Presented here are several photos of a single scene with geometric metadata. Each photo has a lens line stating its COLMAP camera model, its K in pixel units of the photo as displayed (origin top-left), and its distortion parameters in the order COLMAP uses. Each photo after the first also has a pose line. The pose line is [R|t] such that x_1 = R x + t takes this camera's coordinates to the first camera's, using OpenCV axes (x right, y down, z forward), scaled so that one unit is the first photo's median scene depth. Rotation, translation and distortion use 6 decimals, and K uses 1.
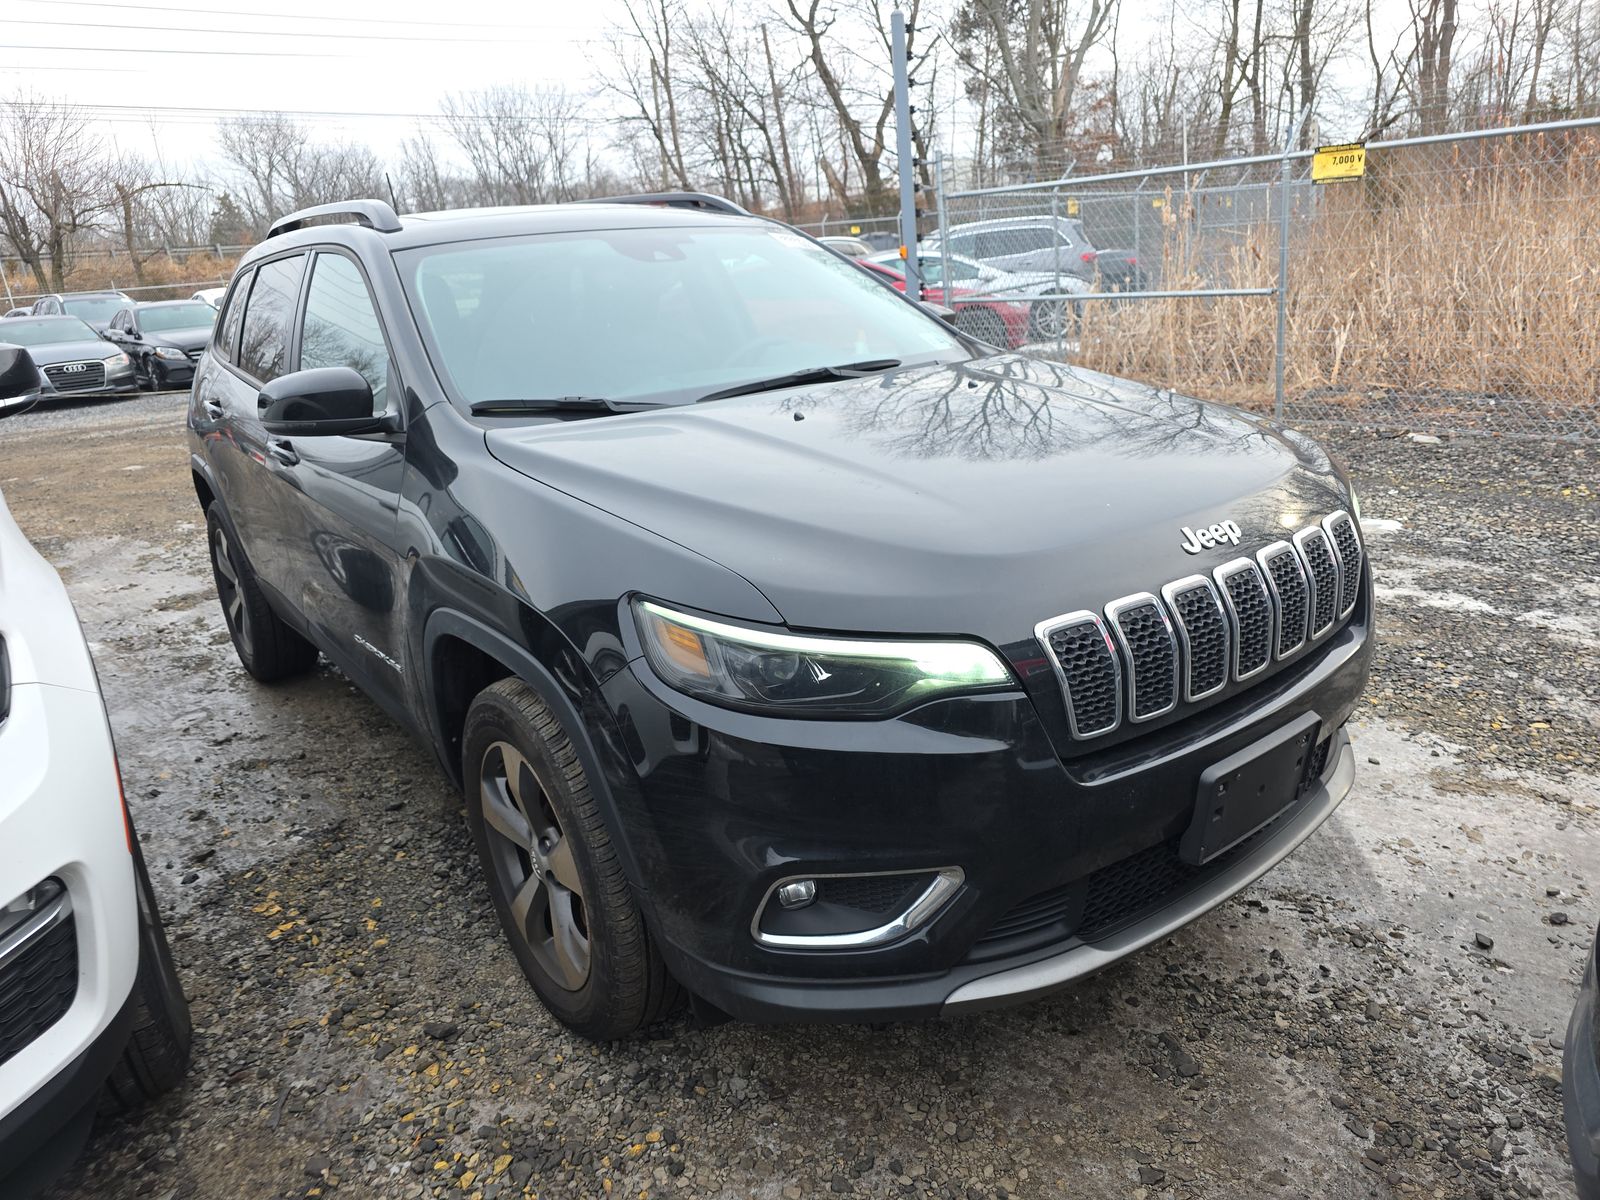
lens RADIAL K [[1039.4, 0, 800.0], [0, 1039.4, 600.0], [0, 0, 1]] dist [0.035537, -0.026699]
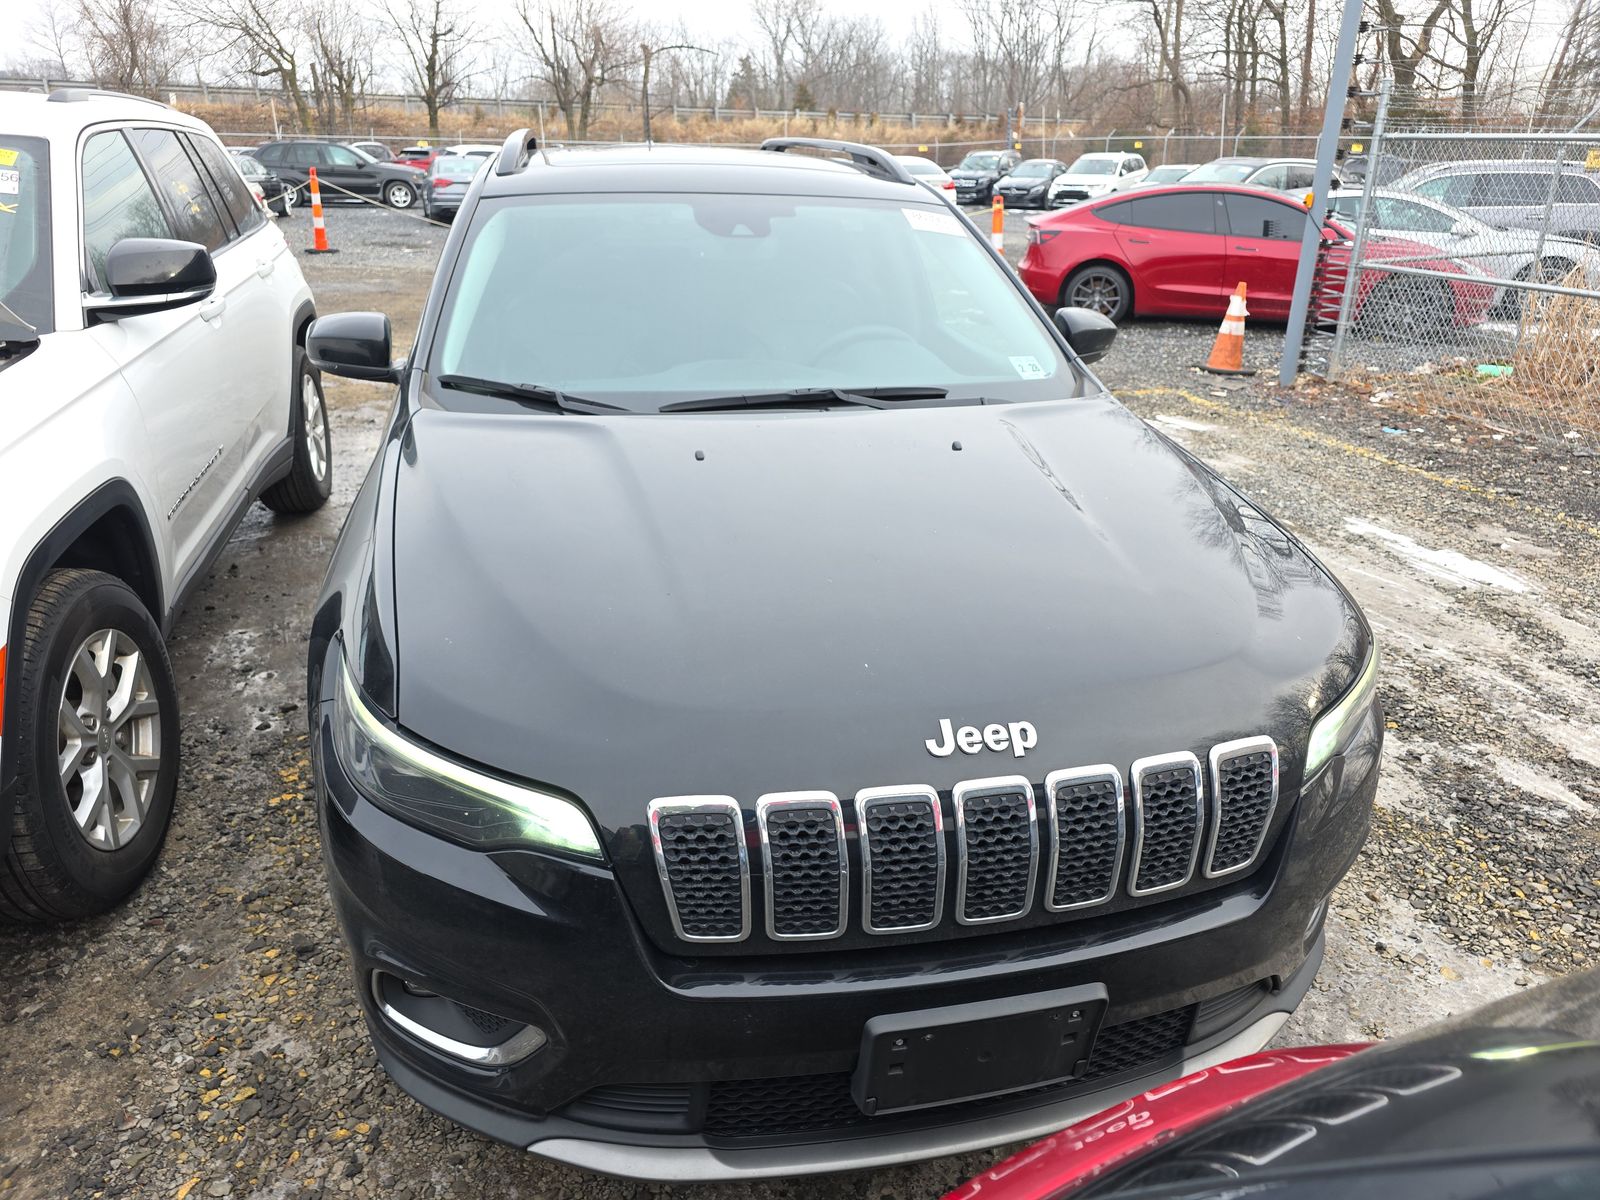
lens RADIAL K [[1039.4, 0, 800.0], [0, 1039.4, 600.0], [0, 0, 1]] dist [0.035537, -0.026699]
pose [[0.907841, 0.243473, -0.341387, 0.461301], [-0.210616, 0.968774, 0.130834, -0.211873], [0.362582, -0.046875, 0.930772, 0.206730]]
